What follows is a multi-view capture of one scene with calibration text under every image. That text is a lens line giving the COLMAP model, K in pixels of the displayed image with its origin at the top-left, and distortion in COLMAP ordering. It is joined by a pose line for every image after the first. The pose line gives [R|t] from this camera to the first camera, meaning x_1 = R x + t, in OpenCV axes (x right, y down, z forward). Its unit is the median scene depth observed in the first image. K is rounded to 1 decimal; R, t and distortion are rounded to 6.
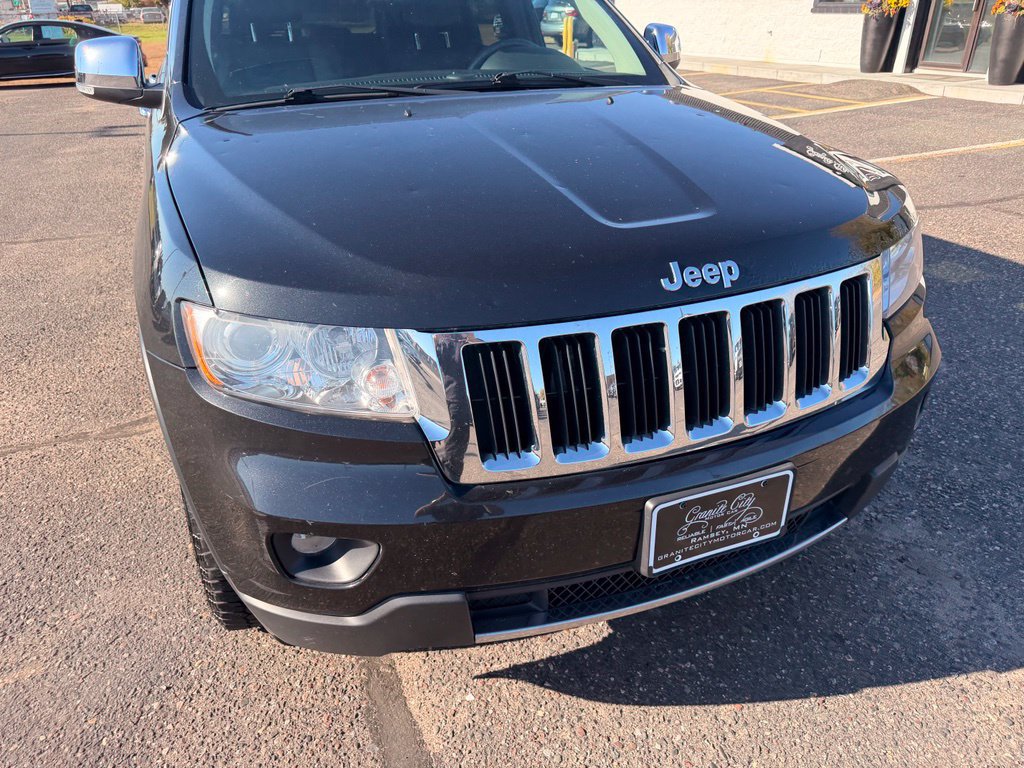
lens RADIAL K [[732.0, 0, 519.0], [0, 732.0, 390.6], [0, 0, 1]] dist [0.036923, -0.040655]
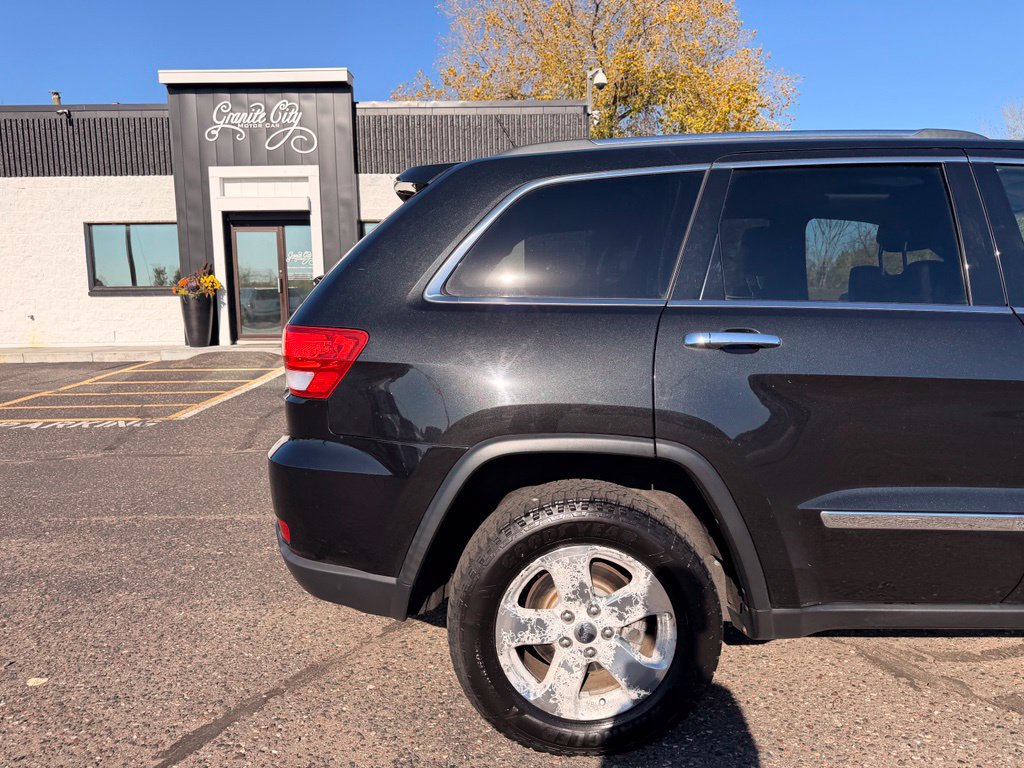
lens RADIAL K [[732.0, 0, 511.4], [0, 732.0, 375.6], [0, 0, 1]] dist [0.036923, -0.040655]
pose [[0.375722, -0.102012, 0.921101, -2.092198], [0.436577, 0.896207, -0.078827, -0.867467], [-0.817456, 0.431749, 0.381260, 1.890061]]
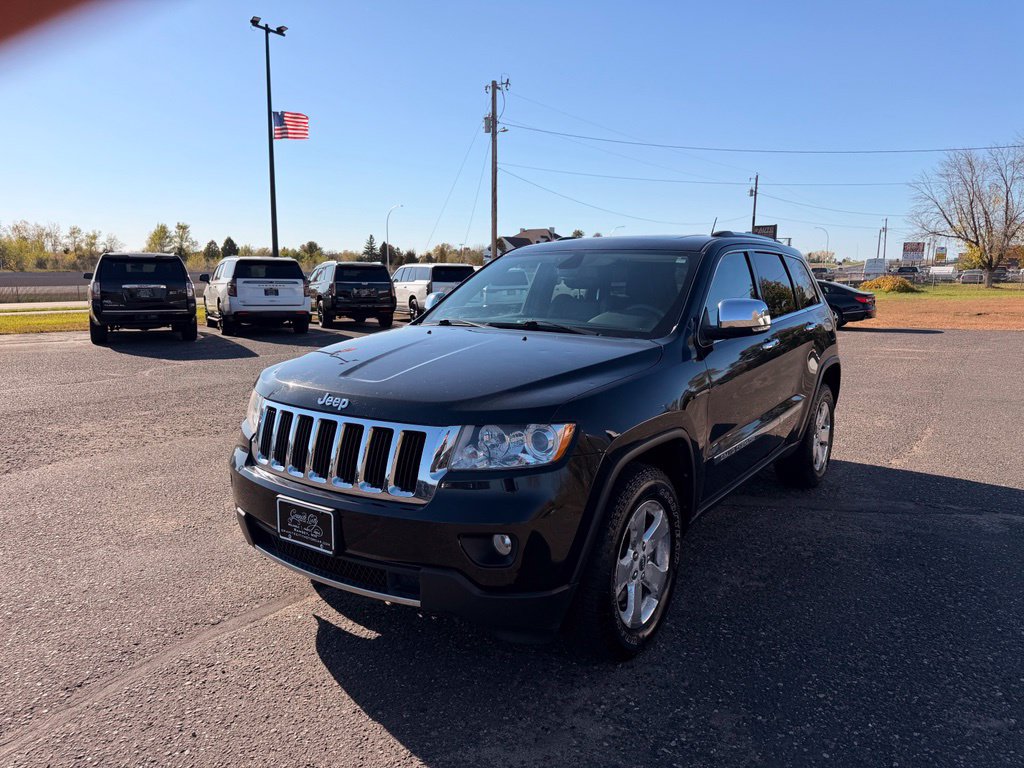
lens RADIAL K [[732.0, 0, 515.3], [0, 732.0, 382.5], [0, 0, 1]] dist [0.036923, -0.040655]
pose [[0.533519, 0.141164, -0.833924, 1.613012], [-0.400336, 0.910678, -0.101966, -0.143348], [0.745043, 0.388251, 0.542377, 0.166279]]
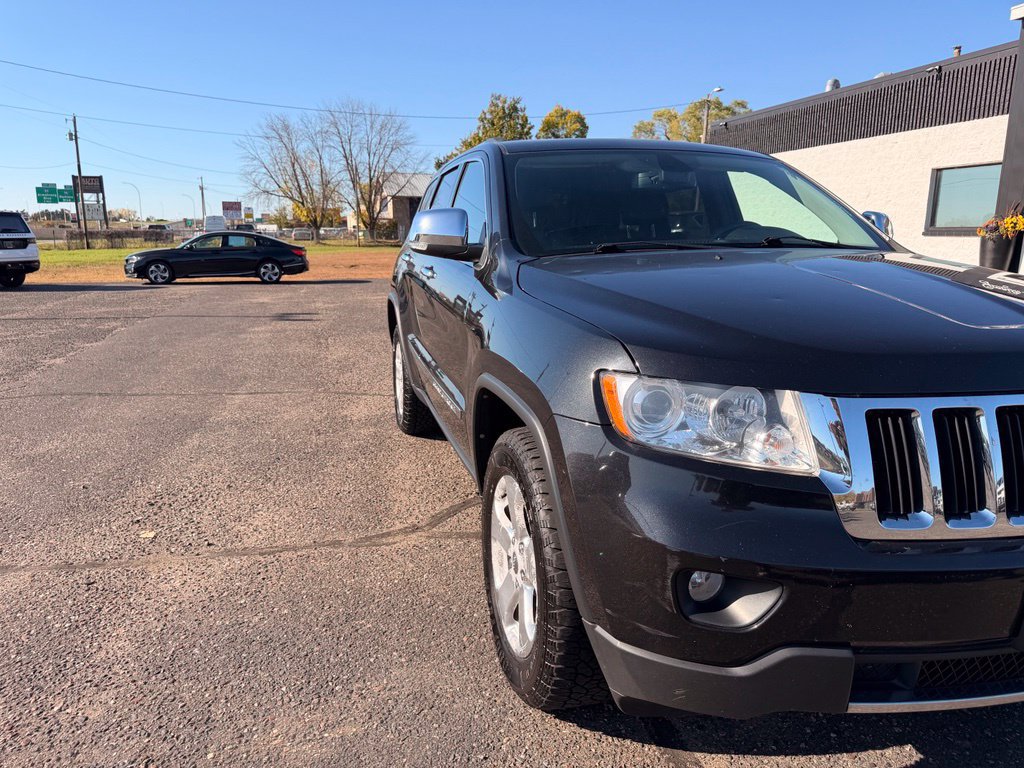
lens RADIAL K [[732.0, 0, 506.9], [0, 732.0, 386.7], [0, 0, 1]] dist [0.036923, -0.040655]
pose [[0.990133, 0.044128, -0.133003, -0.324258], [-0.078539, 0.960794, -0.265906, 0.171567], [0.116054, 0.273729, 0.954780, -0.127059]]
